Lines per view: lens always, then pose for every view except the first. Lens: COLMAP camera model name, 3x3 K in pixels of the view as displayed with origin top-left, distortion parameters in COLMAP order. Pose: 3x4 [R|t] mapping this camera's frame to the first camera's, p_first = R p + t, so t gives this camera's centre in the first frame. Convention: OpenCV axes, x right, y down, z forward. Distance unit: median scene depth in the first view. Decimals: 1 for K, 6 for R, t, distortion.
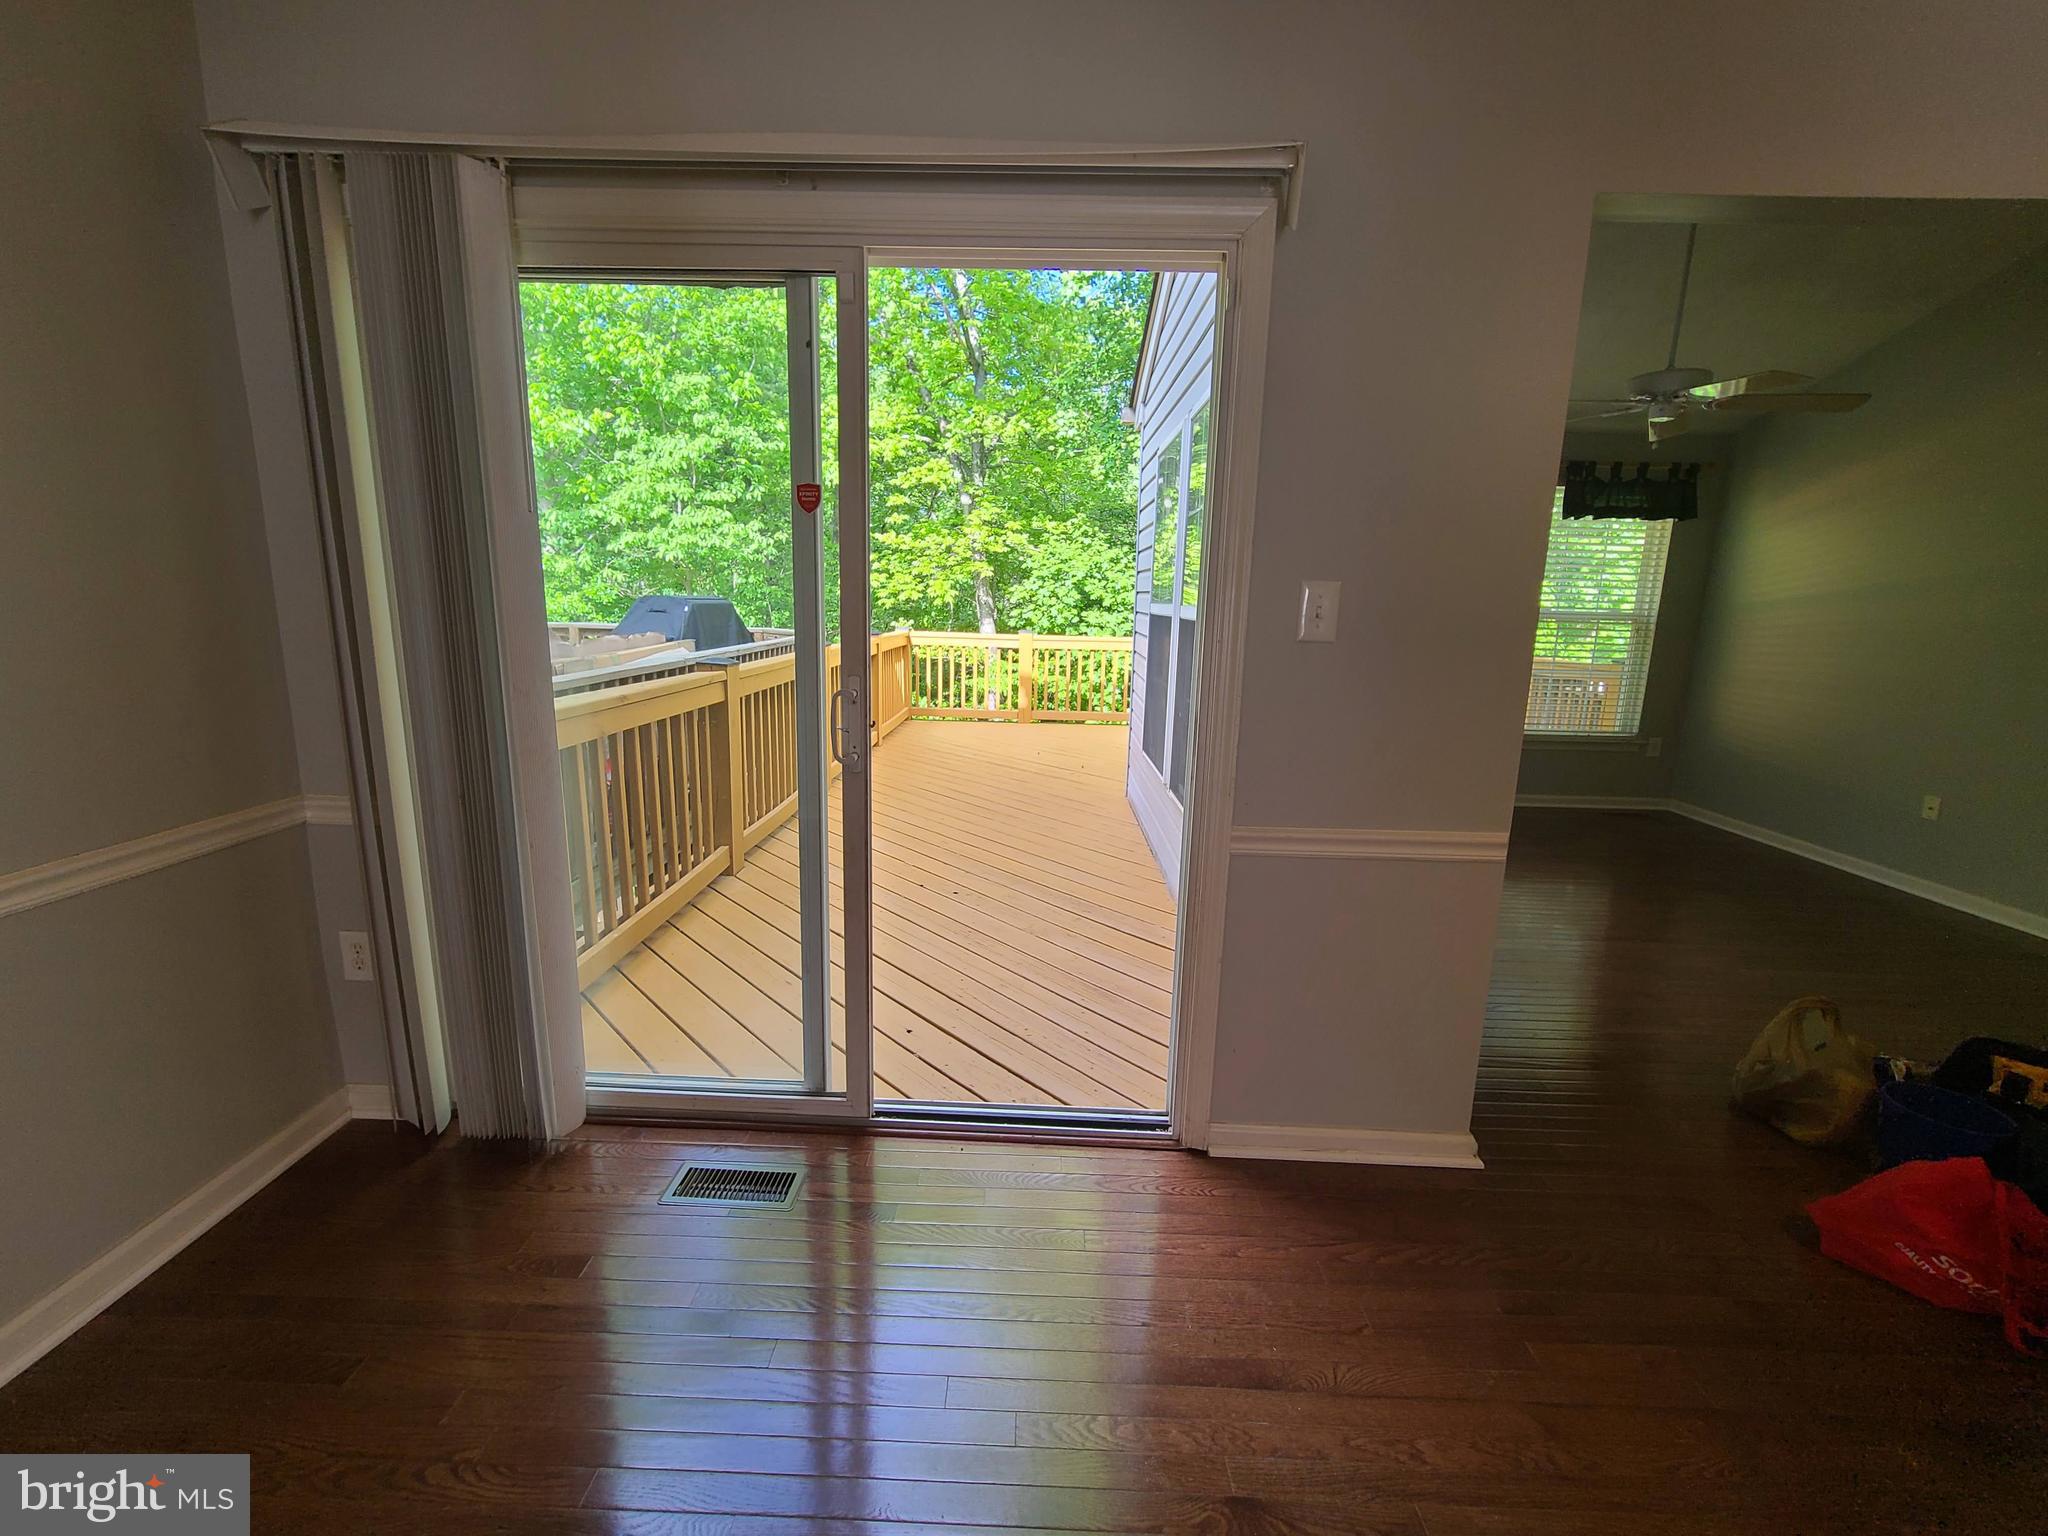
lens RADIAL K [[835.2, 0, 1024.2], [0, 835.2, 761.4], [0, 0, 1]] dist [-0.006038, -0.000019]
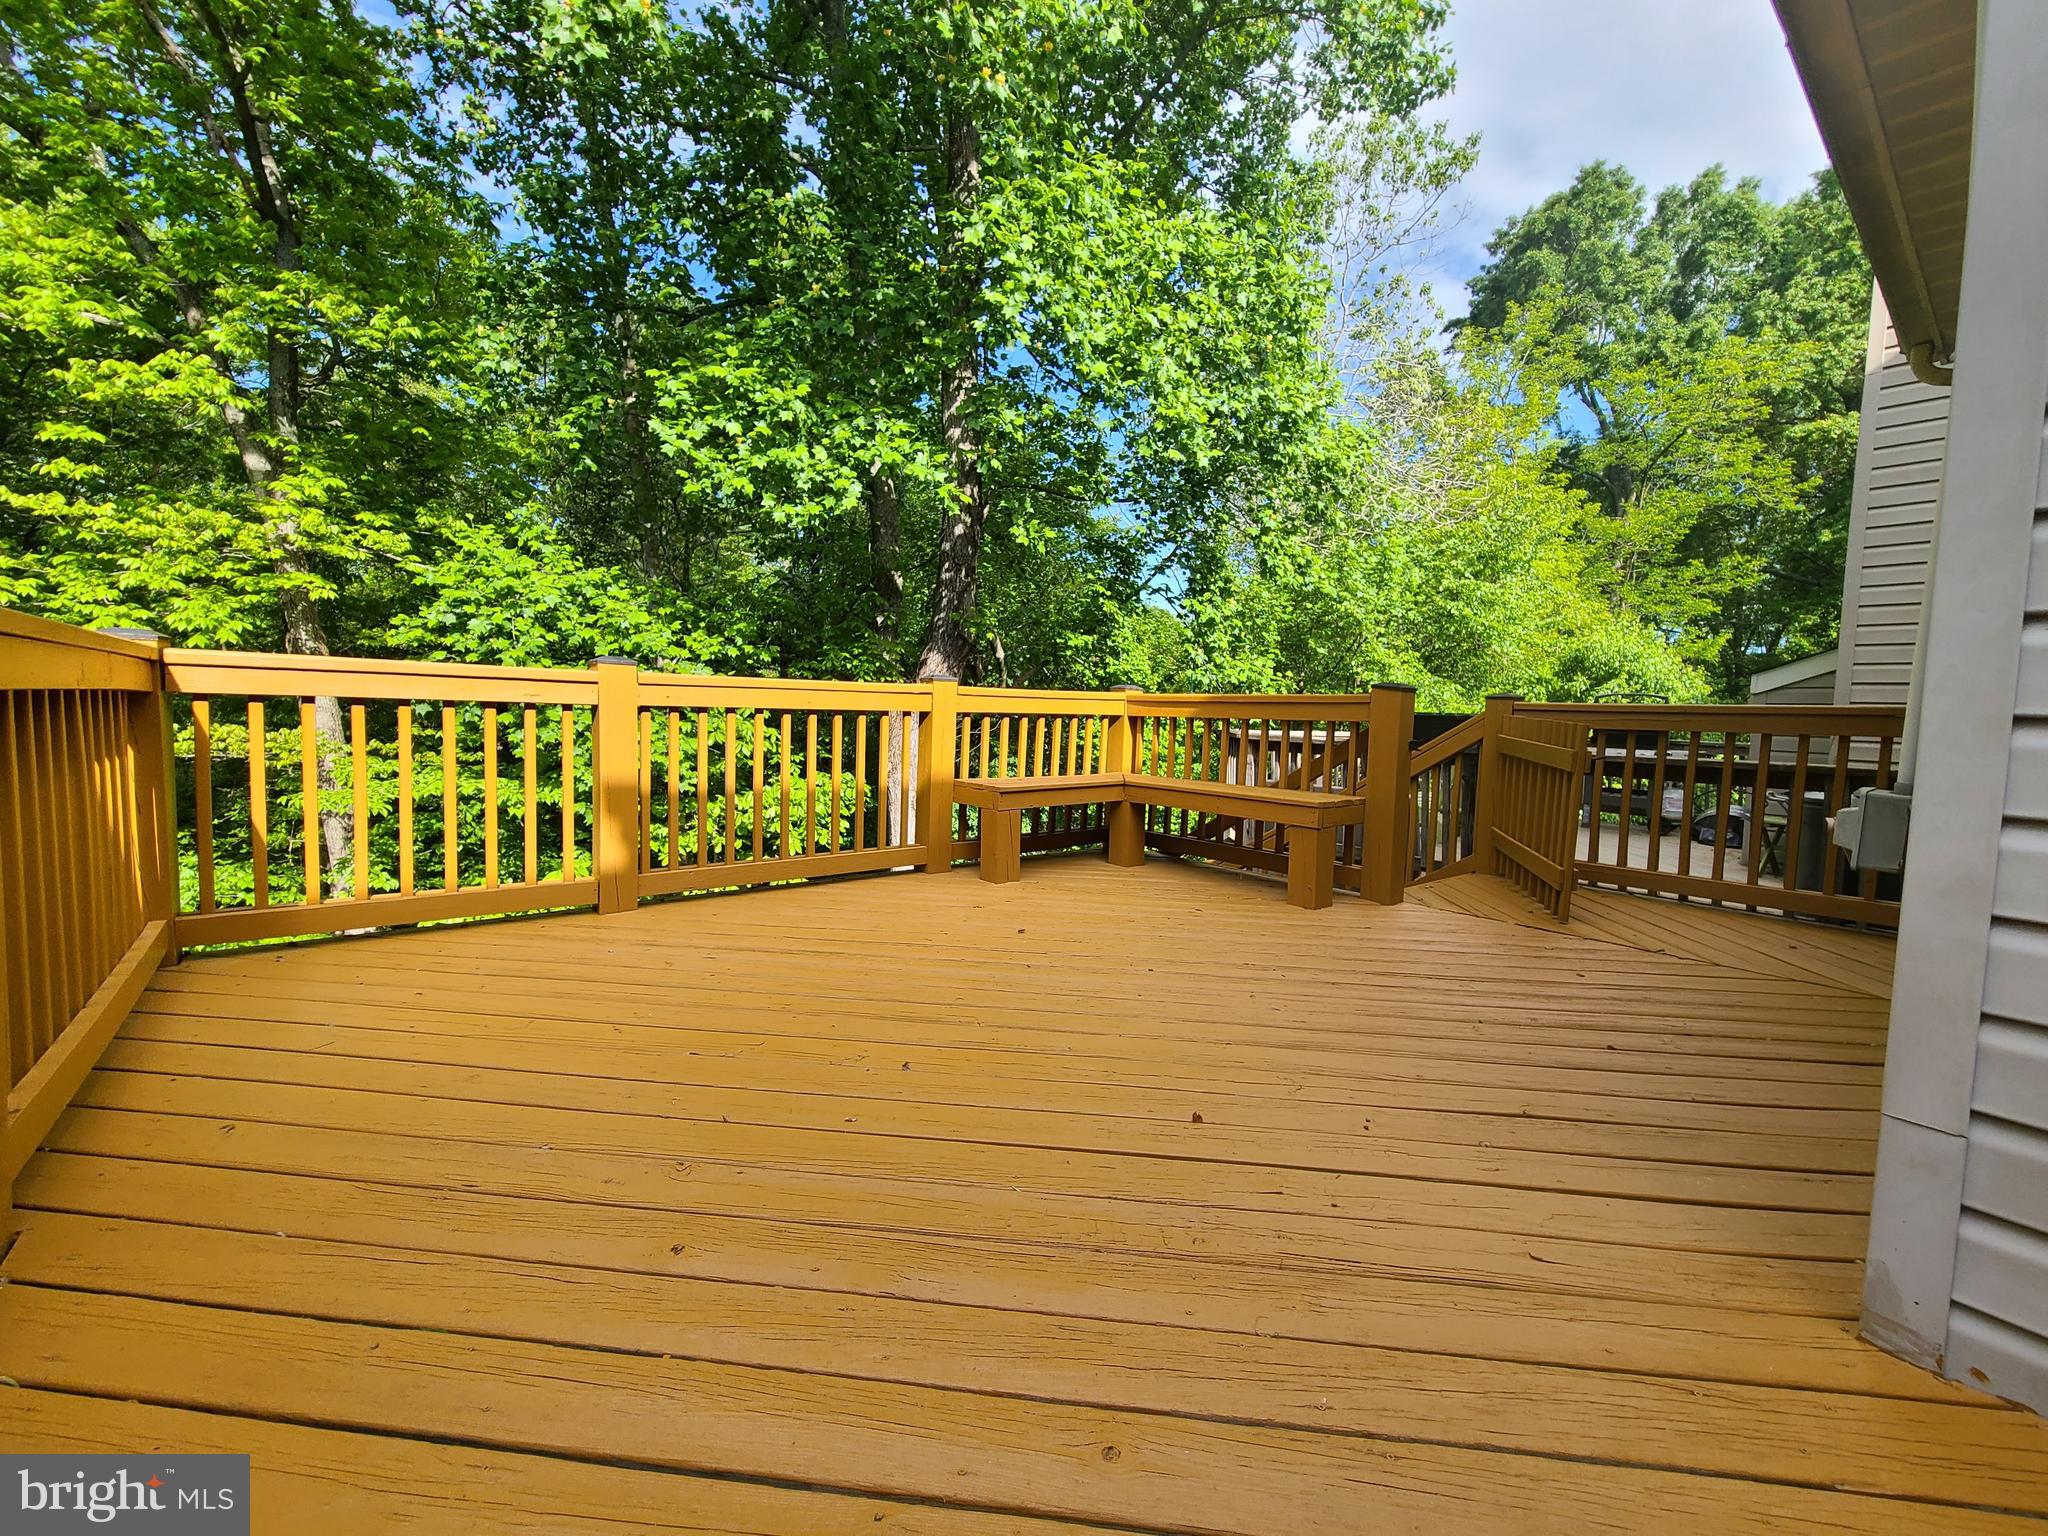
lens RADIAL K [[835.2, 0, 1024.2], [0, 835.2, 761.4], [0, 0, 1]] dist [-0.006038, -0.000019]
pose [[0.760085, -0.039330, 0.648632, -0.056218], [0.106761, 0.992161, -0.064946, -0.039186], [-0.640994, 0.118613, 0.758326, 0.344799]]
